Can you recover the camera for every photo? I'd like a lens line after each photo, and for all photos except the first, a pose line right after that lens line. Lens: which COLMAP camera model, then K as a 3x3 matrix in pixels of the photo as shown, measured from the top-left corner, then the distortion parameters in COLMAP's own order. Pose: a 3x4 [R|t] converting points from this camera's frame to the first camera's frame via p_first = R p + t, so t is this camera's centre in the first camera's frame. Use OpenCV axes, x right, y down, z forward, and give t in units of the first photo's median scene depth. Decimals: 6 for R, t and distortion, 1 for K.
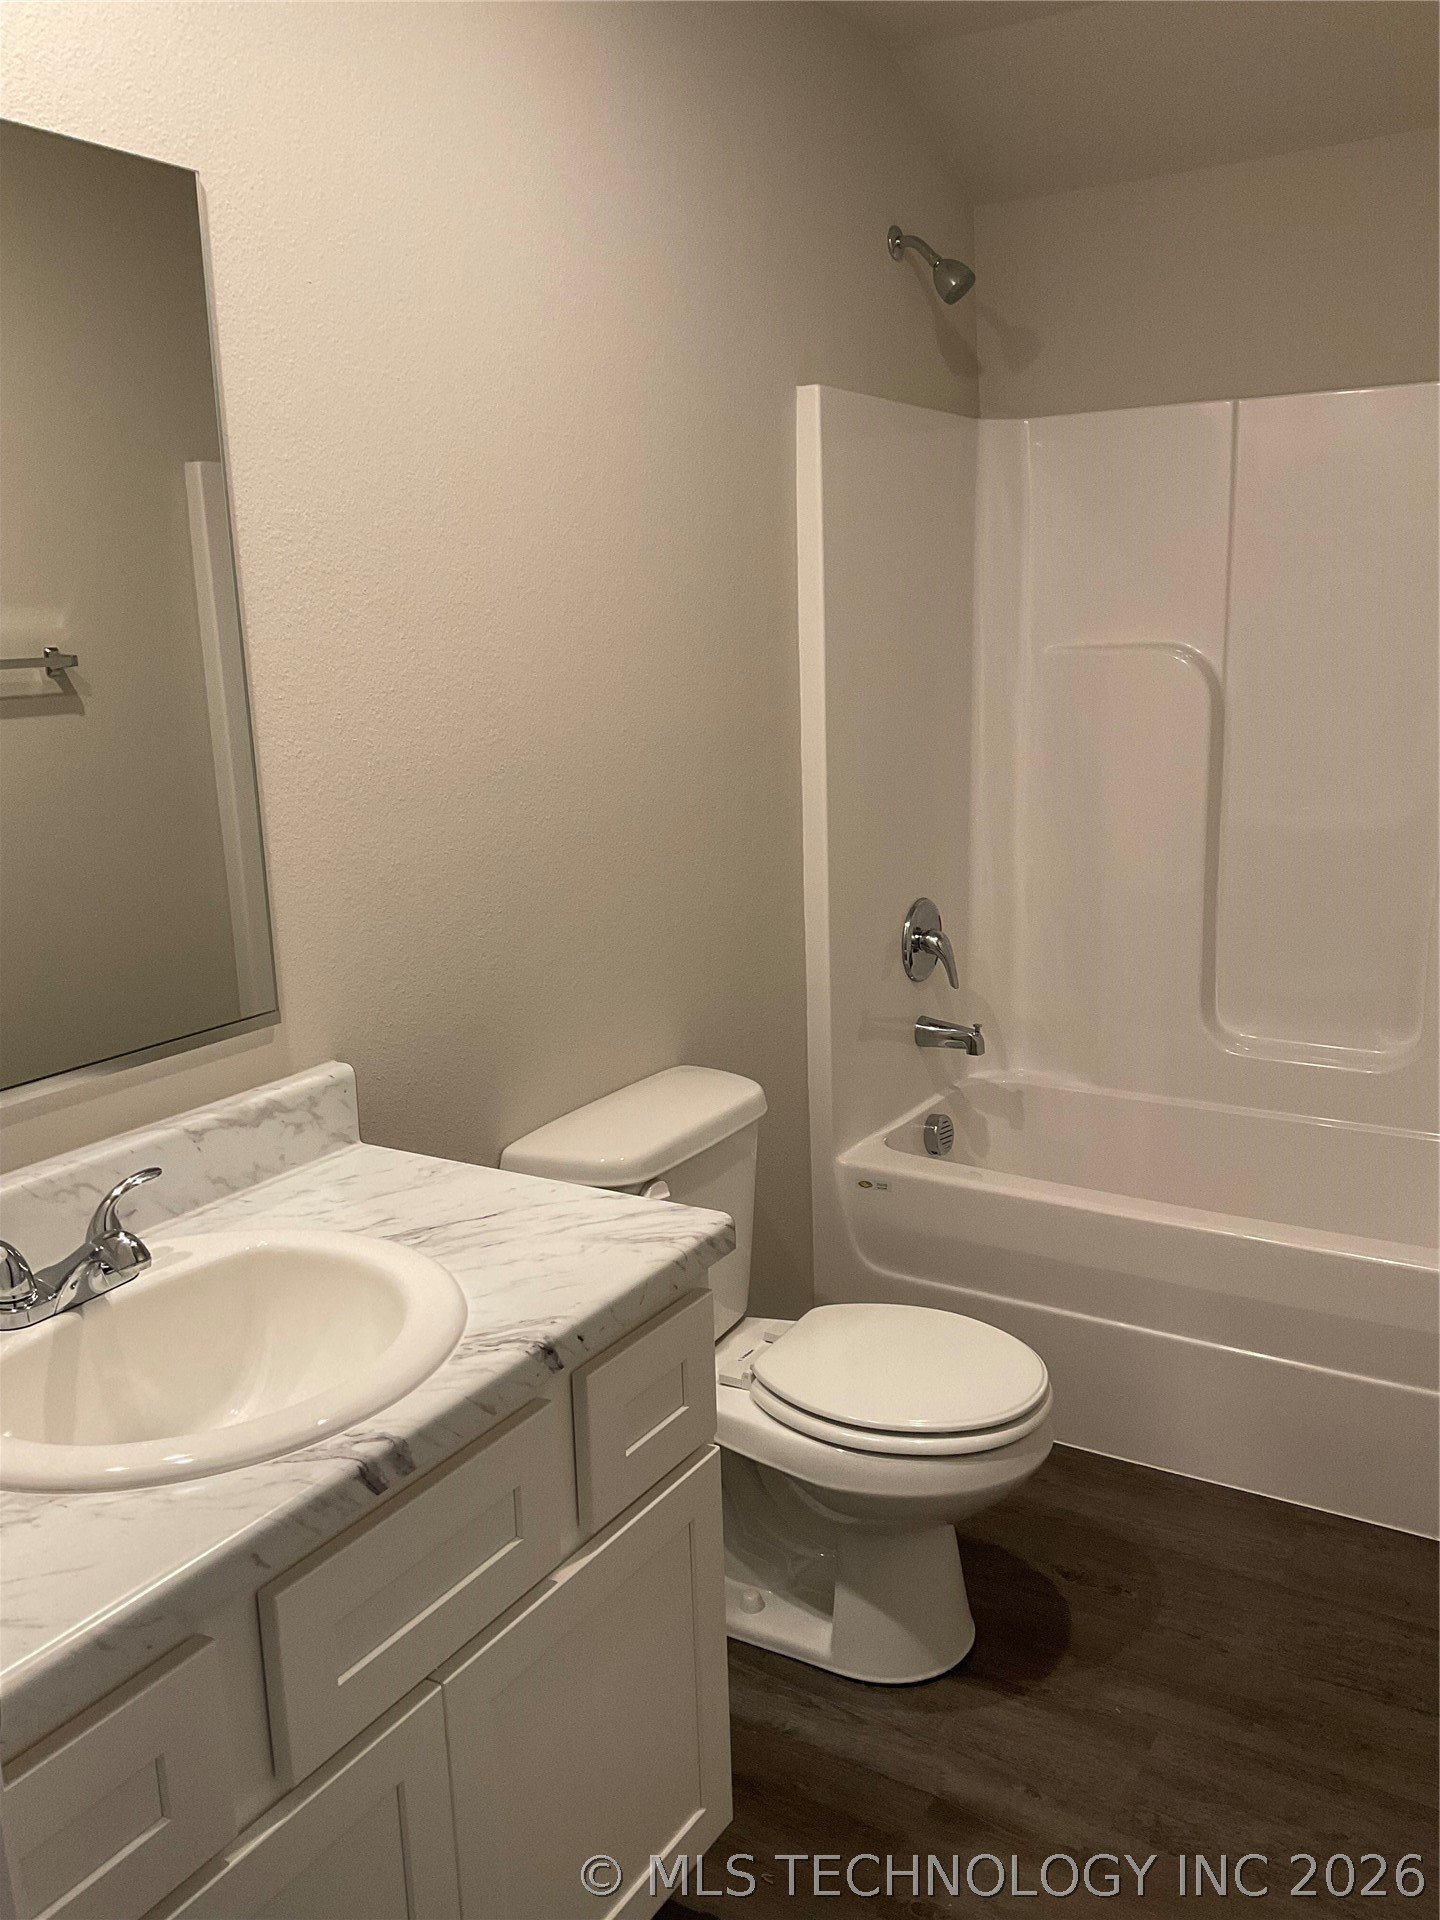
lens RADIAL K [[1580.2, 0, 719.6], [0, 1580.2, 960.4], [0, 0, 1]] dist [0.078903, -0.153521]
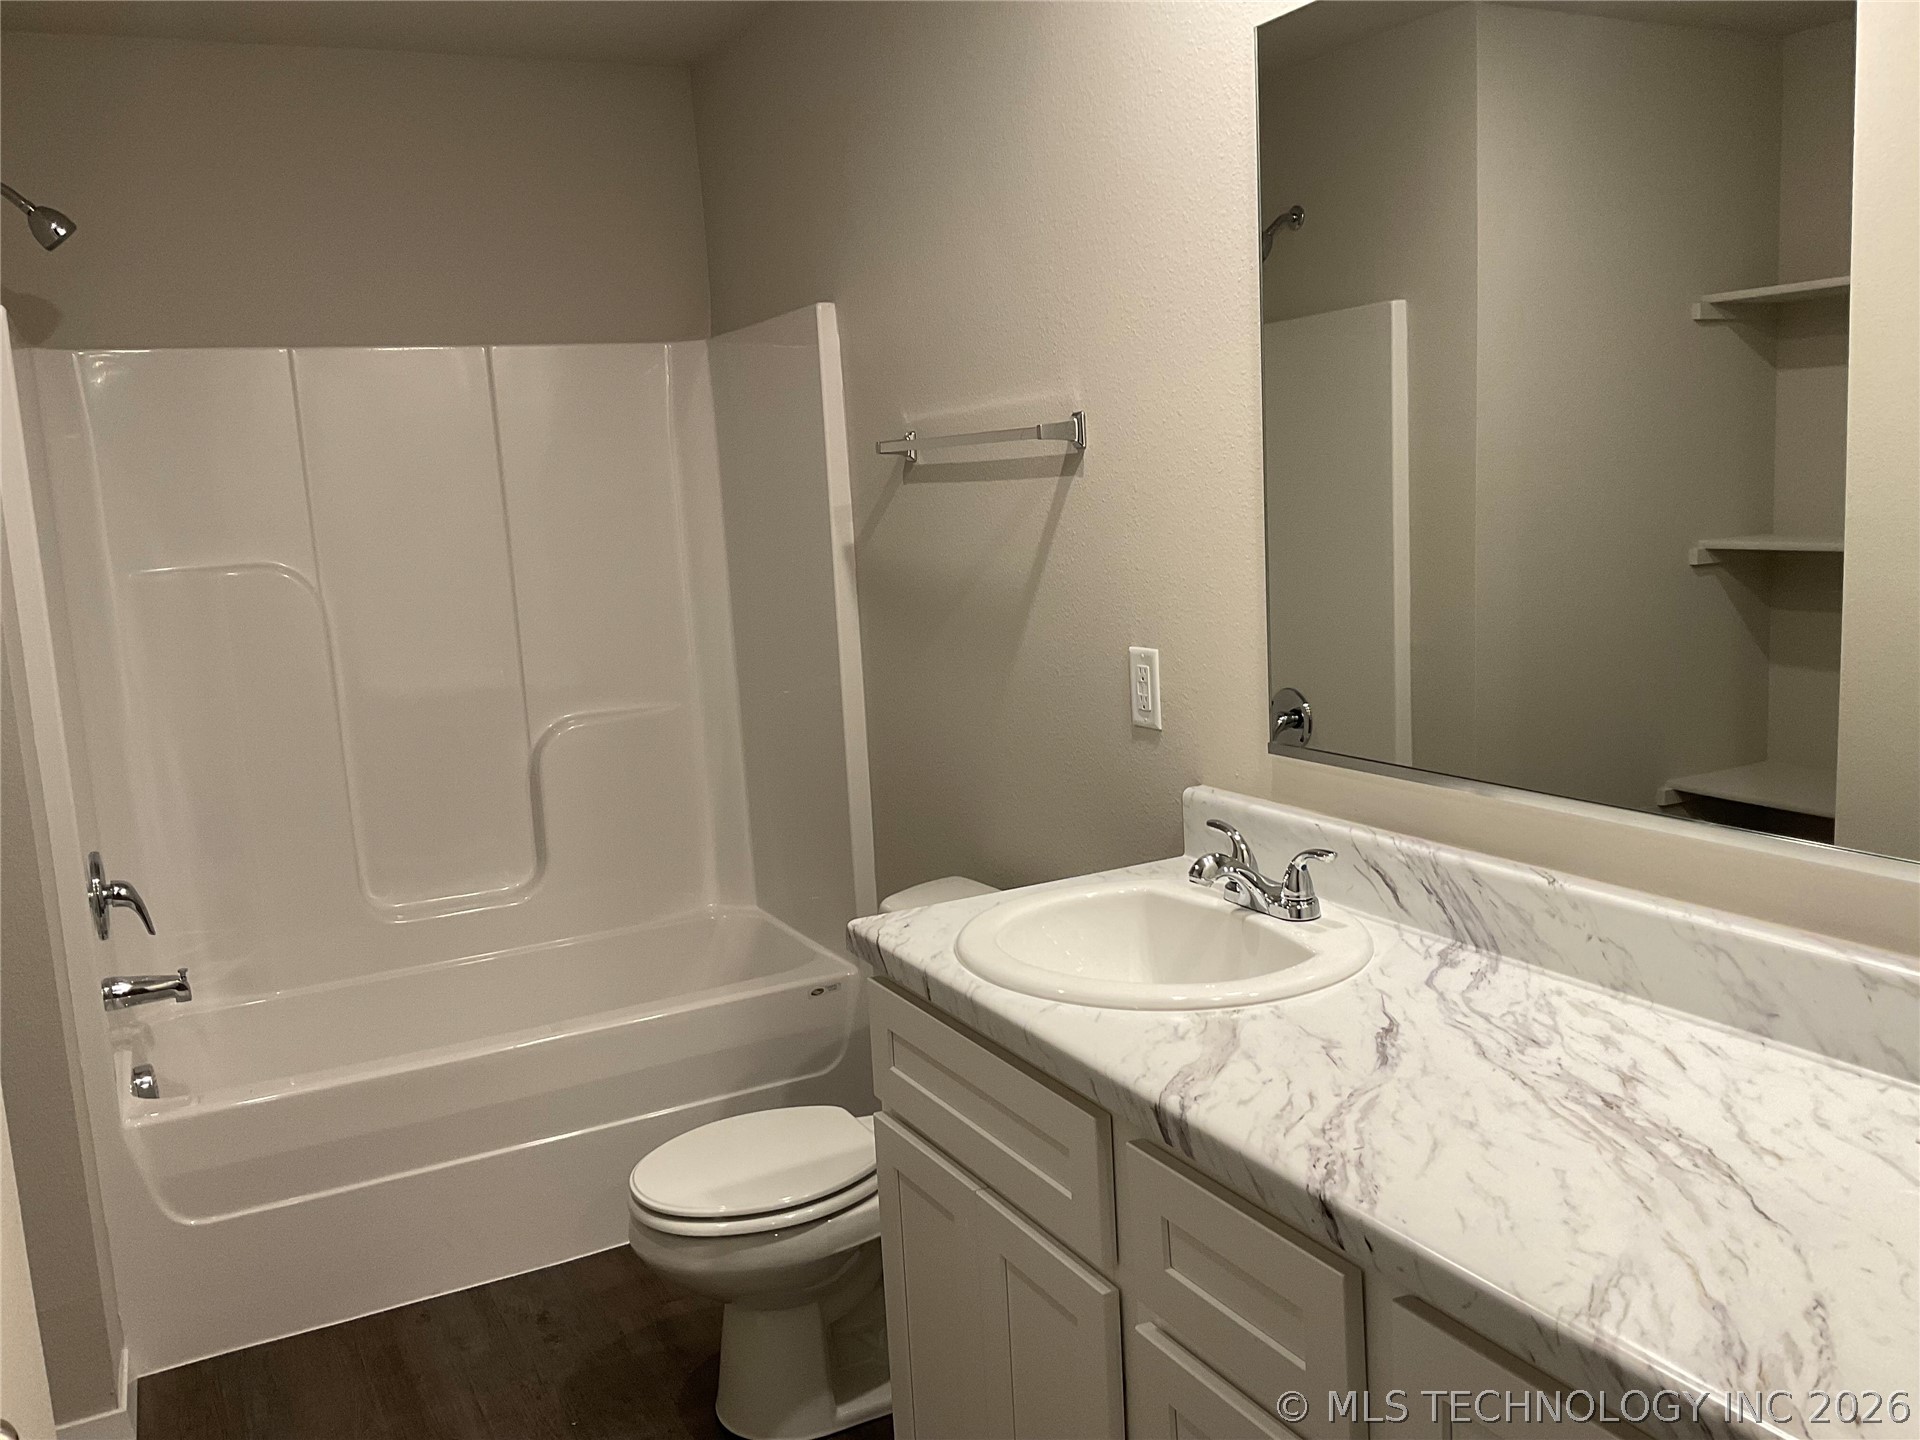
lens RADIAL K [[1580.2, 0, 958.2], [0, 1580.2, 721.3], [0, 0, 1]] dist [0.078903, -0.153521]
pose [[-0.521236, 0.198891, -0.829913, 0.685426], [-0.091164, 0.953923, 0.285867, -0.252004], [0.848529, 0.224662, -0.479088, 1.185656]]
